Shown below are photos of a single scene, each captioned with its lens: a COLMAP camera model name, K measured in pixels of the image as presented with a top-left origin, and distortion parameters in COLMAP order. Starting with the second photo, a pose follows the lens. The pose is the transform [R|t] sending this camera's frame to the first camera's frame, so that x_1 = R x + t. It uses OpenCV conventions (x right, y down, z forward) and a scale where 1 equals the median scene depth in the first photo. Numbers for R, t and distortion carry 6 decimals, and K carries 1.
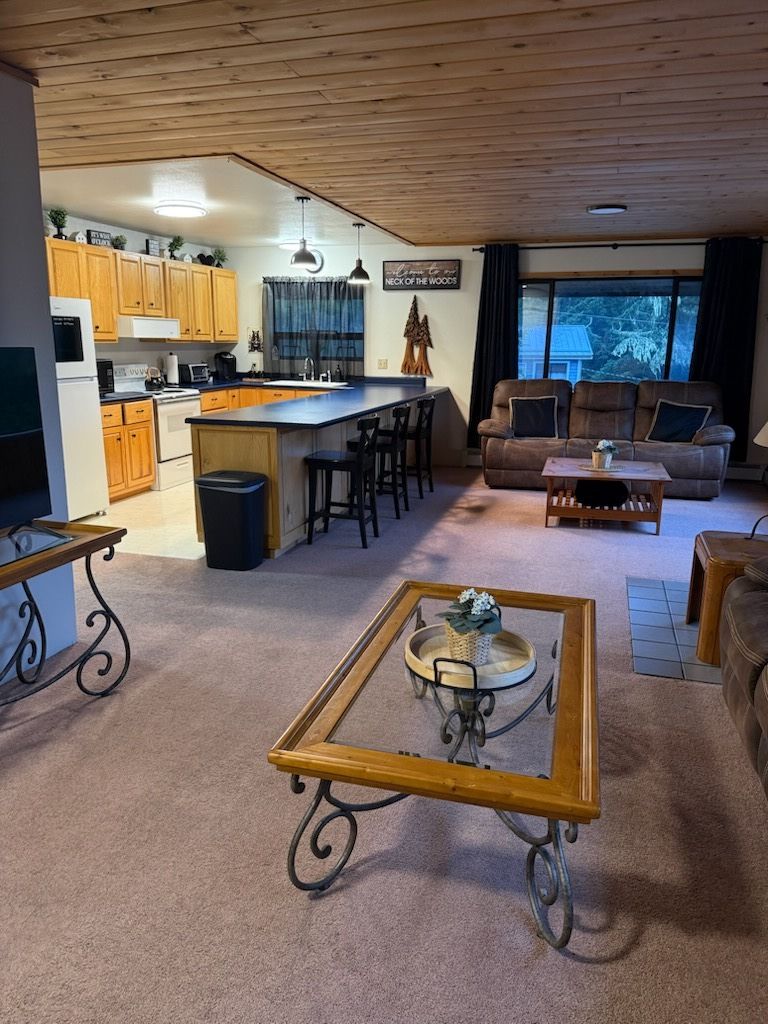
lens RADIAL K [[725.7, 0, 400.1], [0, 725.7, 508.6], [0, 0, 1]] dist [0.159900, -0.229429]
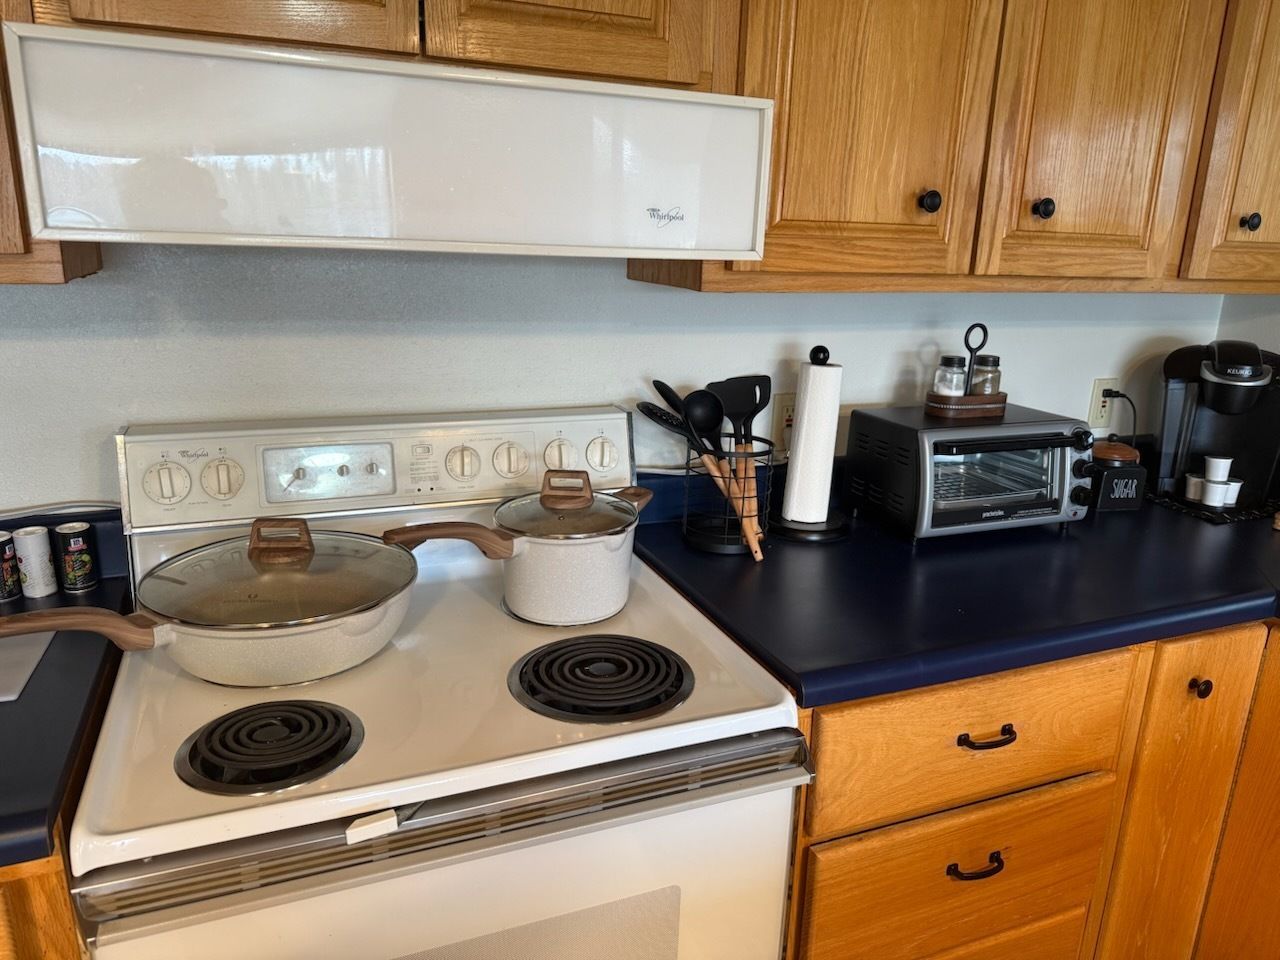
lens RADIAL K [[907.2, 0, 640.0], [0, 907.2, 480.0], [0, 0, 1]] dist [0.159900, -0.229429]
pose [[0.631620, 0.209369, -0.746473, -0.178700], [-0.205061, 0.973670, 0.099582, -0.193314], [0.747667, 0.090175, 0.657922, 0.834945]]
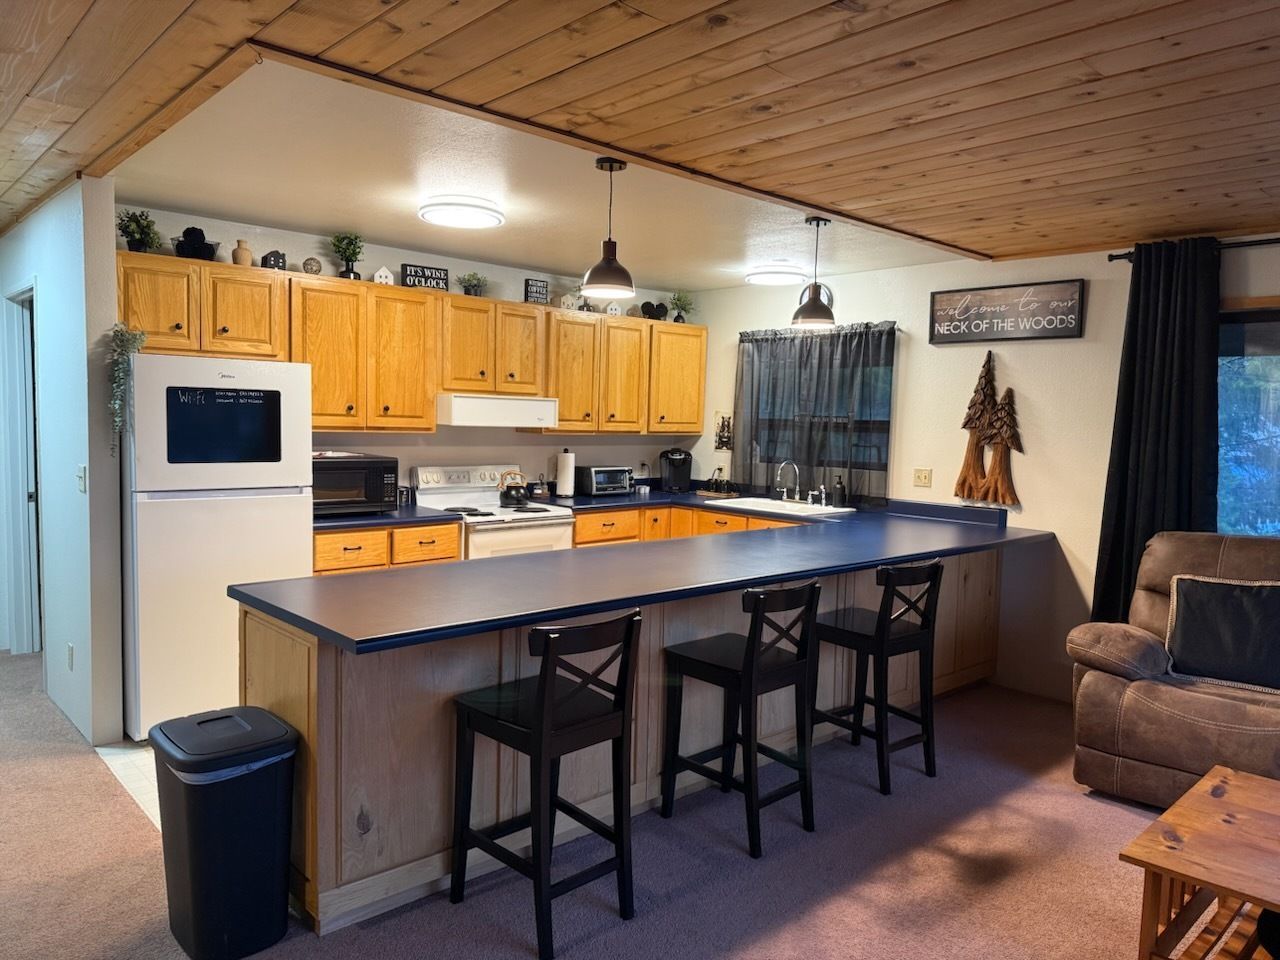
lens RADIAL K [[907.2, 0, 640.0], [0, 907.2, 480.0], [0, 0, 1]] dist [0.159900, -0.229429]
pose [[0.858023, 0.049831, -0.511189, 0.150444], [-0.135113, 0.982126, -0.131047, -0.088435], [0.495522, 0.181510, 0.849419, 0.361049]]
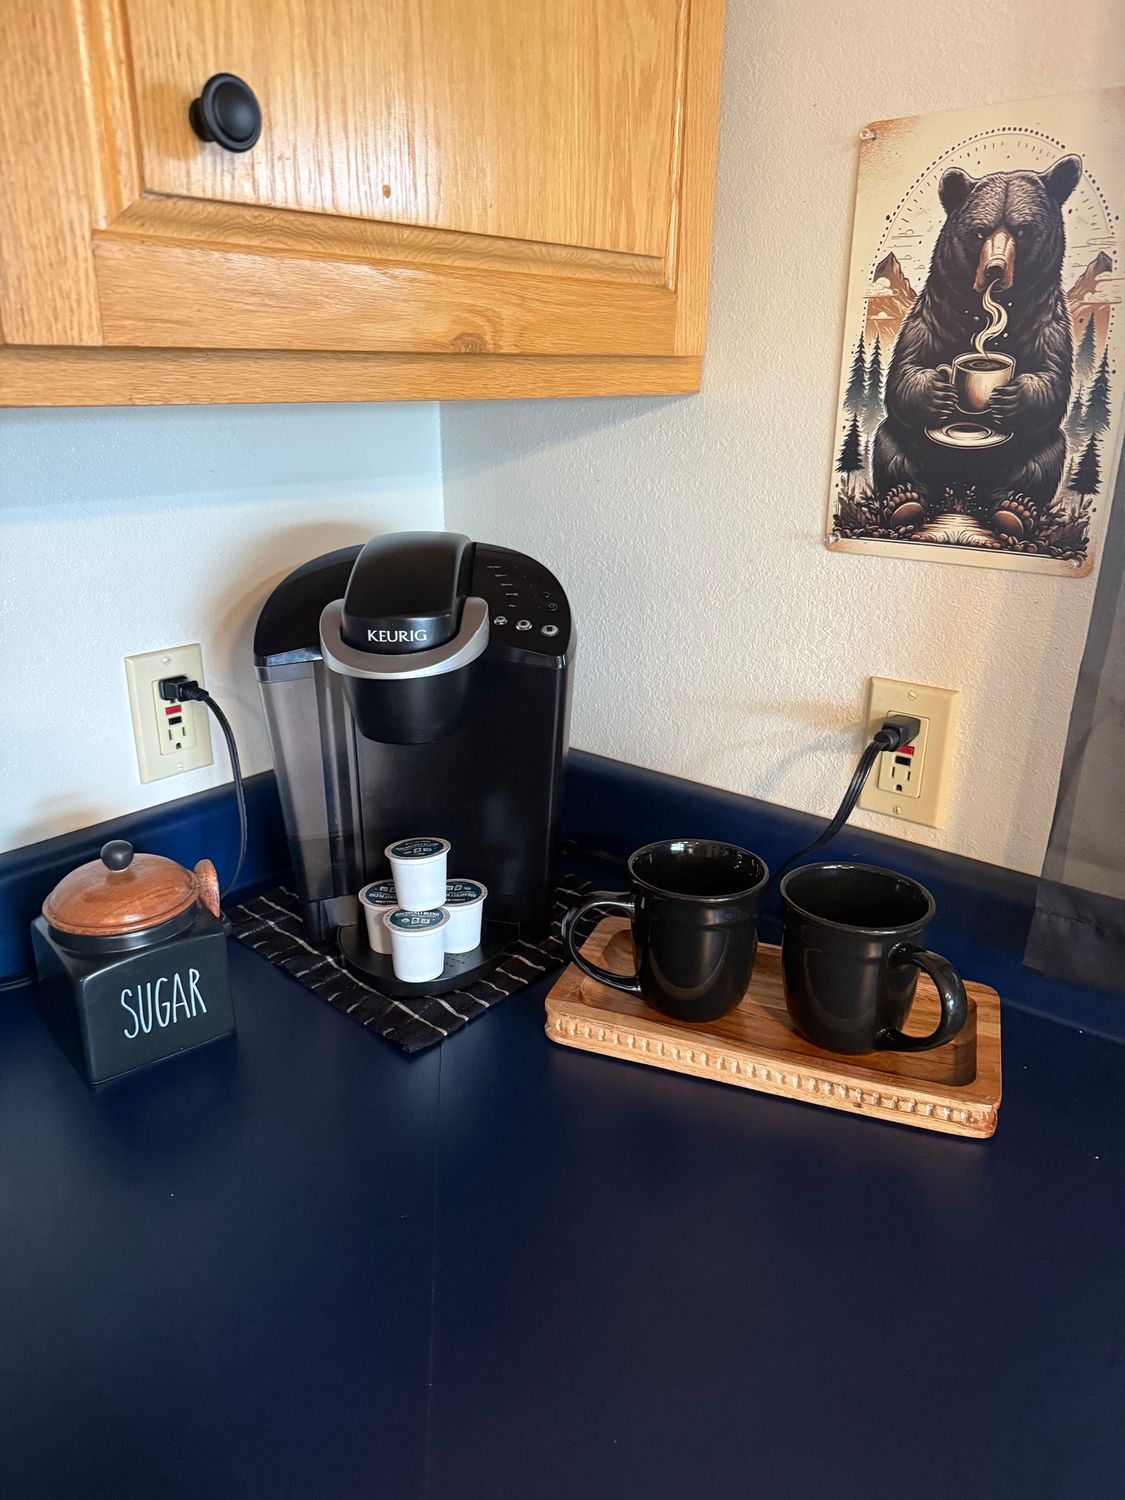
lens RADIAL K [[1063.1, 0, 586.1], [0, 1063.1, 745.0], [0, 0, 1]] dist [0.159900, -0.229429]
pose [[0.917534, 0.125825, -0.377227, -0.211290], [-0.087497, 0.989253, 0.117147, -0.229781], [0.387913, -0.074480, 0.918682, 1.014980]]
